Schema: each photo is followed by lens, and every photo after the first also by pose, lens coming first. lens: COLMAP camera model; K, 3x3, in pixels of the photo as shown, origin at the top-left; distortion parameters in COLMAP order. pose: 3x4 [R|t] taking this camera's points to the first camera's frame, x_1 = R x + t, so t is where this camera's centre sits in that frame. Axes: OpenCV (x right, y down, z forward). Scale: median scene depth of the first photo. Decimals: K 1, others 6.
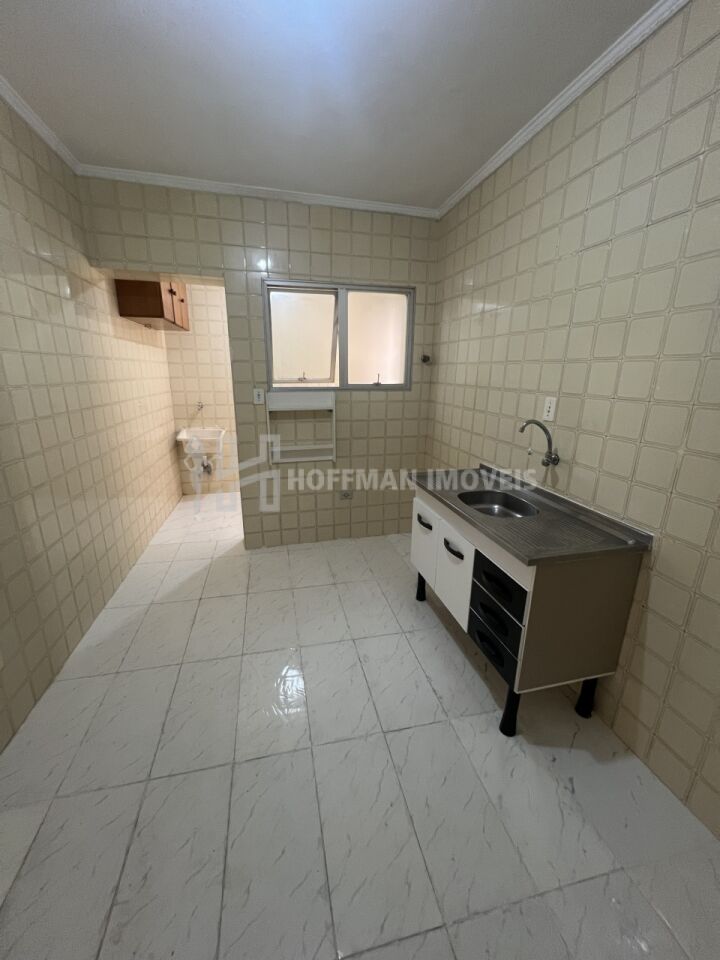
lens RADIAL K [[382.0, 0, 356.7], [0, 382.0, 482.1], [0, 0, 1]] dist [-0.002842, -0.000193]
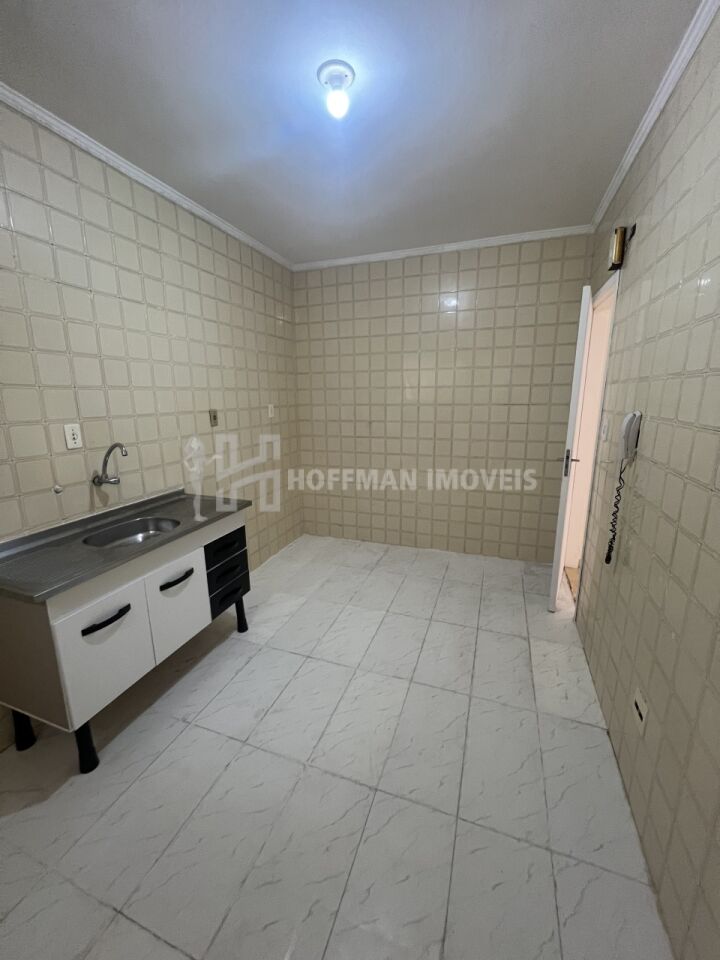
lens RADIAL K [[382.0, 0, 356.7], [0, 382.0, 482.1], [0, 0, 1]] dist [-0.002842, -0.000193]
pose [[-0.836338, -0.127221, 0.533248, -0.643371], [0.149639, 0.882786, 0.445305, -0.426361], [-0.527396, 0.452220, -0.719271, 1.420577]]
